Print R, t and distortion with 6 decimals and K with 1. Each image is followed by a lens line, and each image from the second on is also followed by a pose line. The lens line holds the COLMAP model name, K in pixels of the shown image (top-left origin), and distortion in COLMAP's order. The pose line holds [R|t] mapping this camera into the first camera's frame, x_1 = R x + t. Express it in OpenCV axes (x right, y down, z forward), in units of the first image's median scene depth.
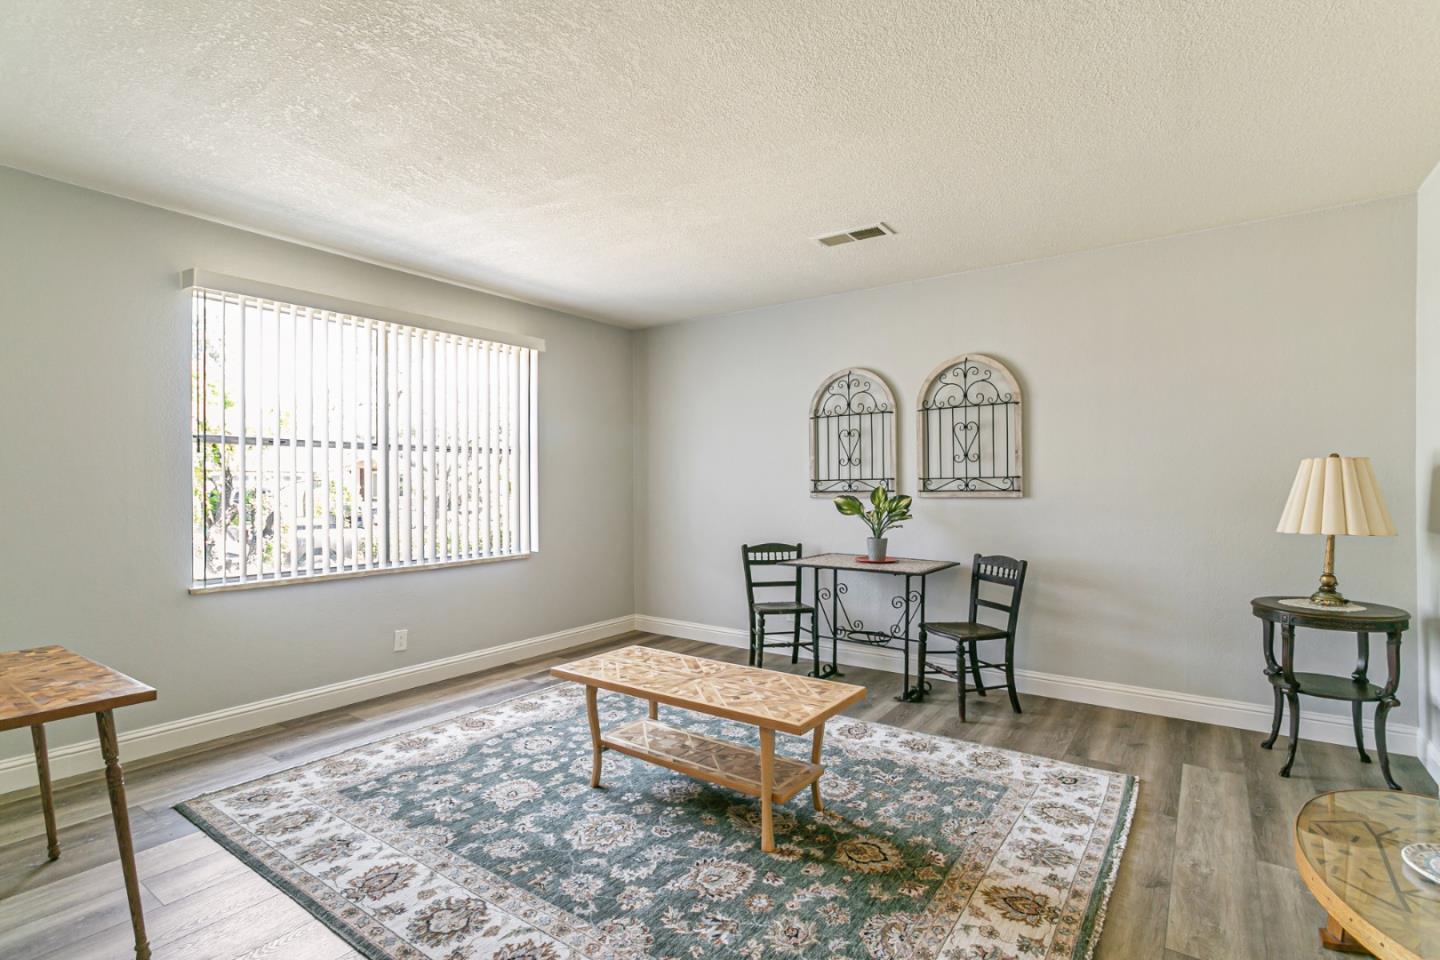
lens RADIAL K [[682.5, 0, 720.9], [0, 682.5, 488.0], [0, 0, 1]] dist [-0.005529, 0.002596]
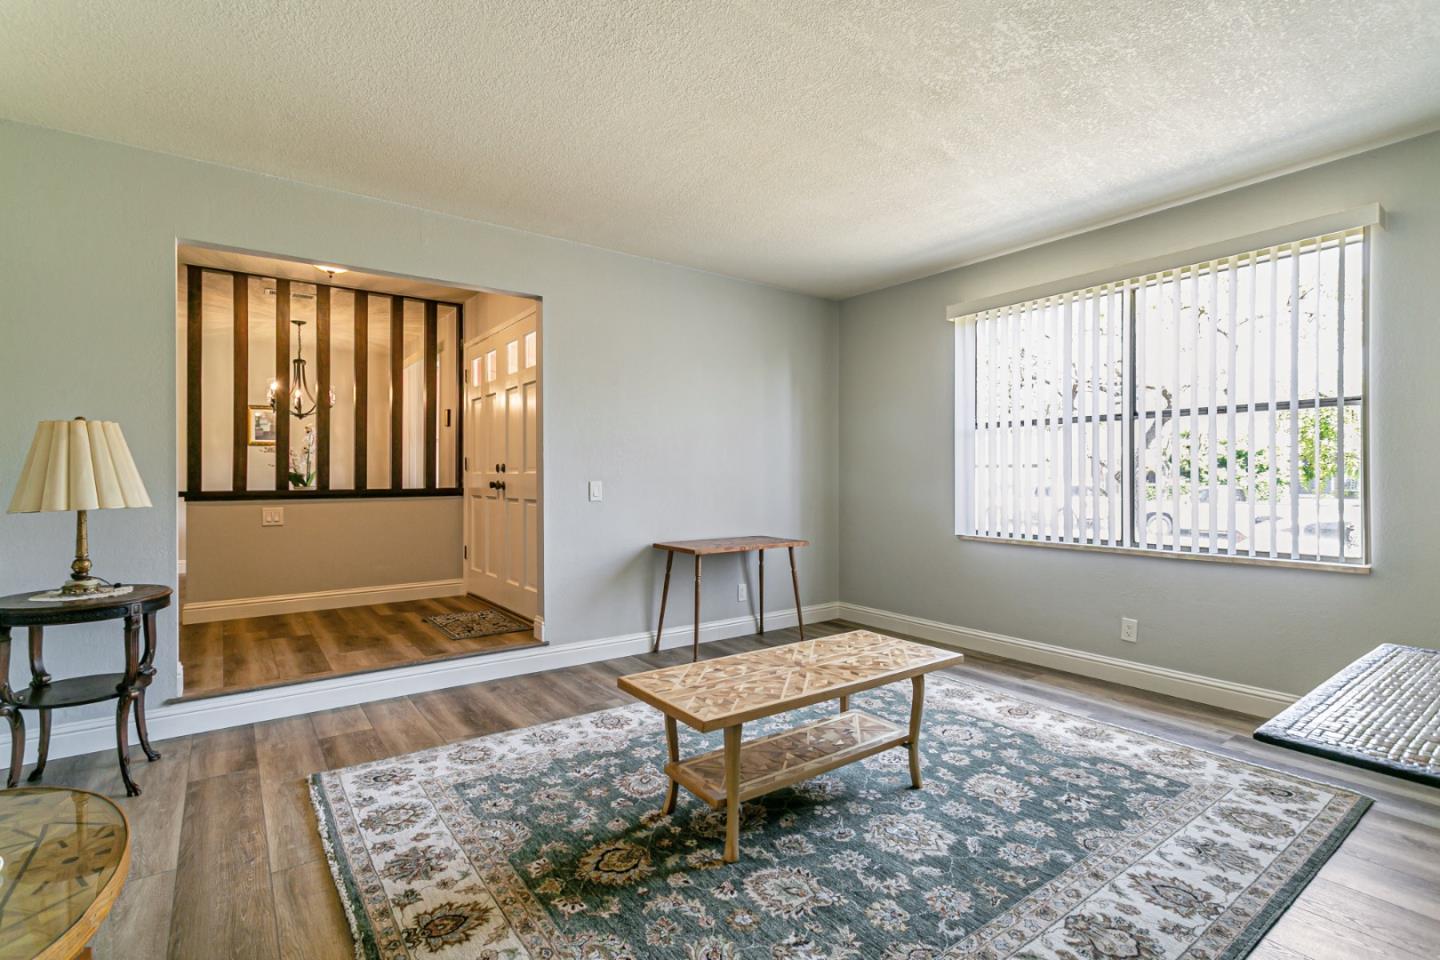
lens RADIAL K [[682.5, 0, 720.4], [0, 682.5, 477.8], [0, 0, 1]] dist [-0.005529, 0.002596]
pose [[-0.314532, 0.007220, -0.949220, 0.849665], [-0.001674, 0.999965, 0.008161, 0.024806], [0.949245, 0.004156, -0.314509, 1.181287]]
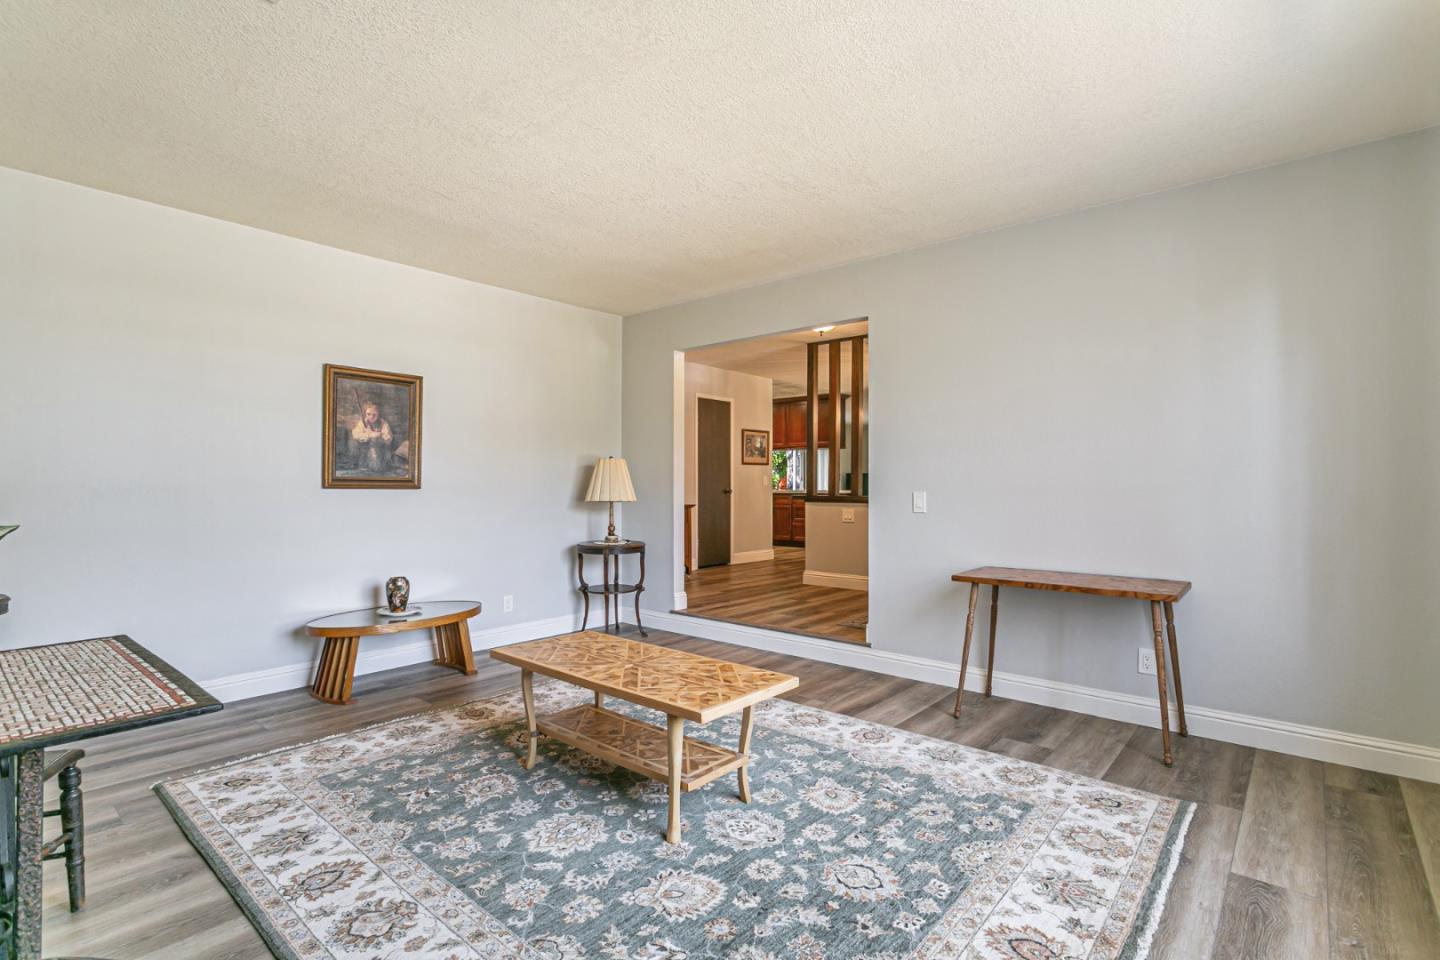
lens RADIAL K [[691.8, 0, 715.2], [0, 691.8, 471.9], [0, 0, 1]] dist [-0.001945, -0.000465]
pose [[-0.994733, 0.004768, 0.102394, -0.248004], [0.003443, 0.999908, -0.013116, 0.021703], [-0.102447, -0.012695, -0.994657, 1.967844]]
